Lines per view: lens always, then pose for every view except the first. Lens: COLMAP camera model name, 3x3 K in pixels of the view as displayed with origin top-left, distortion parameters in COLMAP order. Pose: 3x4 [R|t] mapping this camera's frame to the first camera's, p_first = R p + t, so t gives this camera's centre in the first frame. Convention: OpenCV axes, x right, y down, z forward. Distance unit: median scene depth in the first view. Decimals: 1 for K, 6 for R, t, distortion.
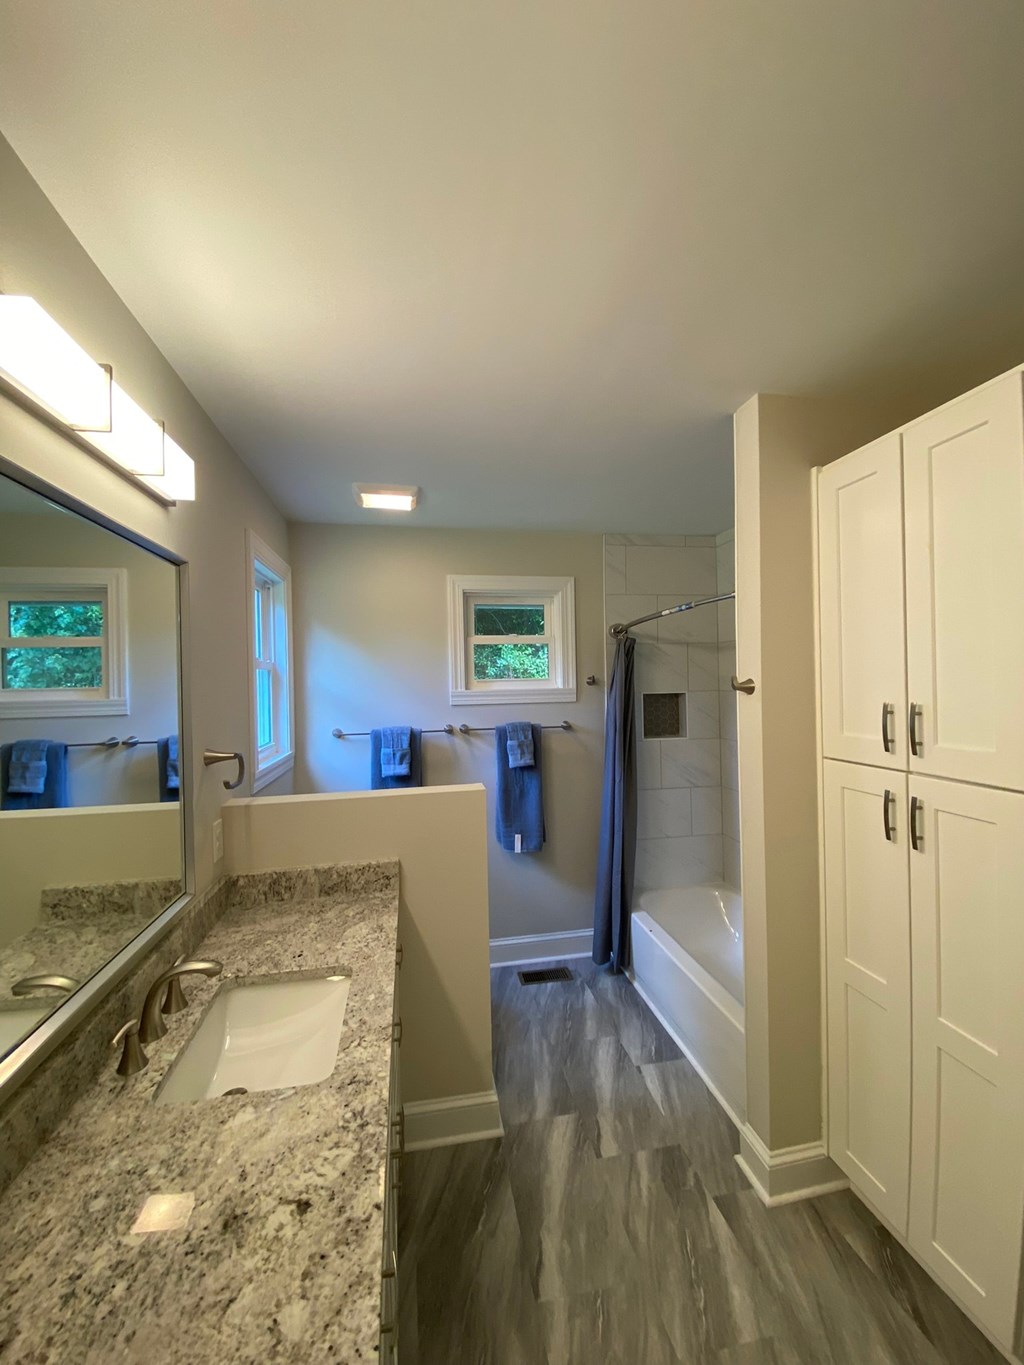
lens RADIAL K [[557.0, 0, 514.5], [0, 557.0, 674.0], [0, 0, 1]] dist [-0.014942, -0.002800]
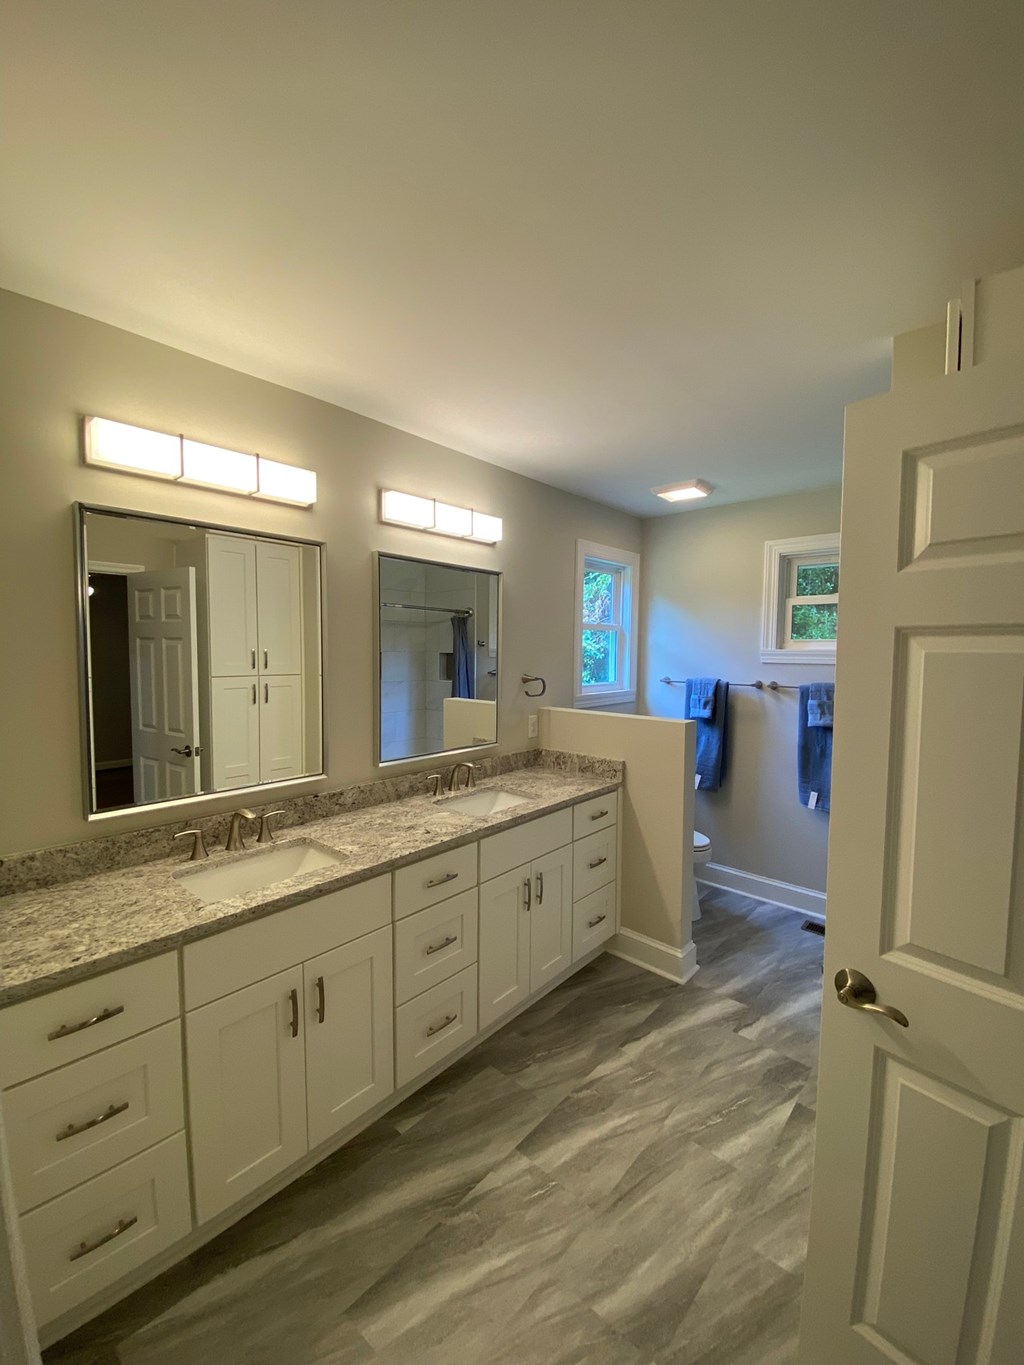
lens RADIAL K [[557.0, 0, 512.0], [0, 557.0, 686.2], [0, 0, 1]] dist [-0.014942, -0.002800]
pose [[0.595987, 0.076847, -0.799308, 0.579981], [-0.013604, 0.996234, 0.085636, 0.017150], [0.802879, -0.040165, 0.594788, -0.065789]]
